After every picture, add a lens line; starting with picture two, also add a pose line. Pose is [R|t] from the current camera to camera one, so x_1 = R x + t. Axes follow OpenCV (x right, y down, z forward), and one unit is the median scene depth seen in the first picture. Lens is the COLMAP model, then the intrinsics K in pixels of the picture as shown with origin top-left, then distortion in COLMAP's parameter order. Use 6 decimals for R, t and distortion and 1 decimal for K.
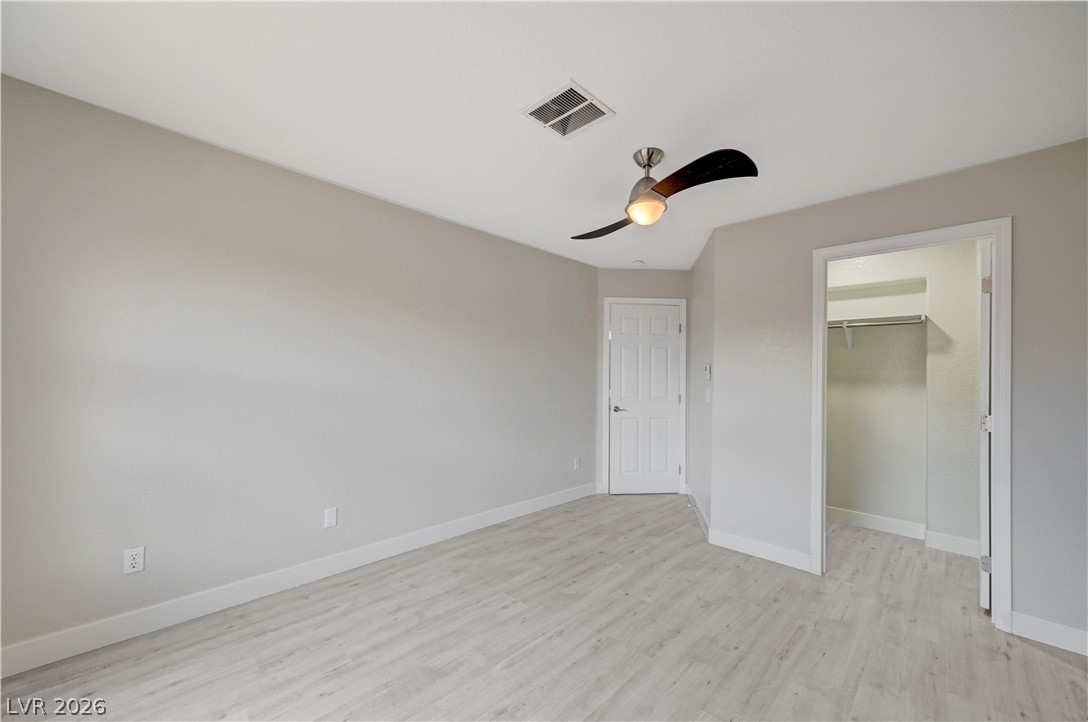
lens RADIAL K [[438.3, 0, 549.8], [0, 438.3, 366.1], [0, 0, 1]] dist [0.000096, -0.000147]
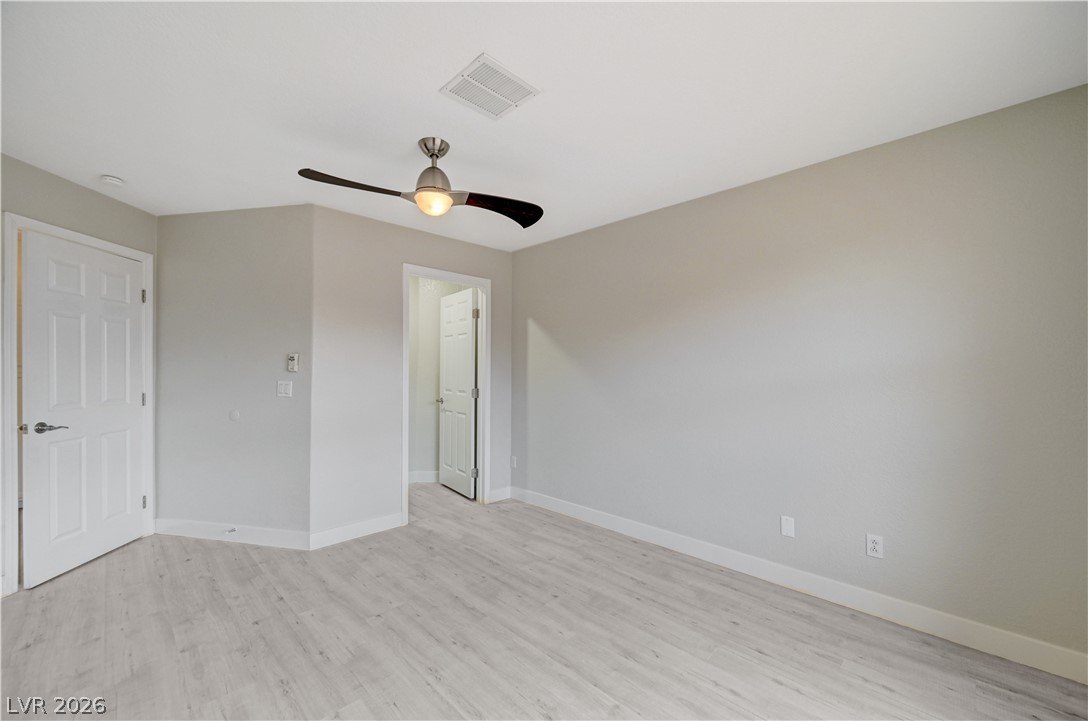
lens RADIAL K [[438.3, 0, 549.5], [0, 438.3, 366.9], [0, 0, 1]] dist [0.000096, -0.000147]
pose [[-0.012784, -0.008237, 0.999884, -0.627352], [-0.025295, 0.999649, 0.007912, 0.004357], [-0.999598, -0.025191, -0.012988, 0.604534]]
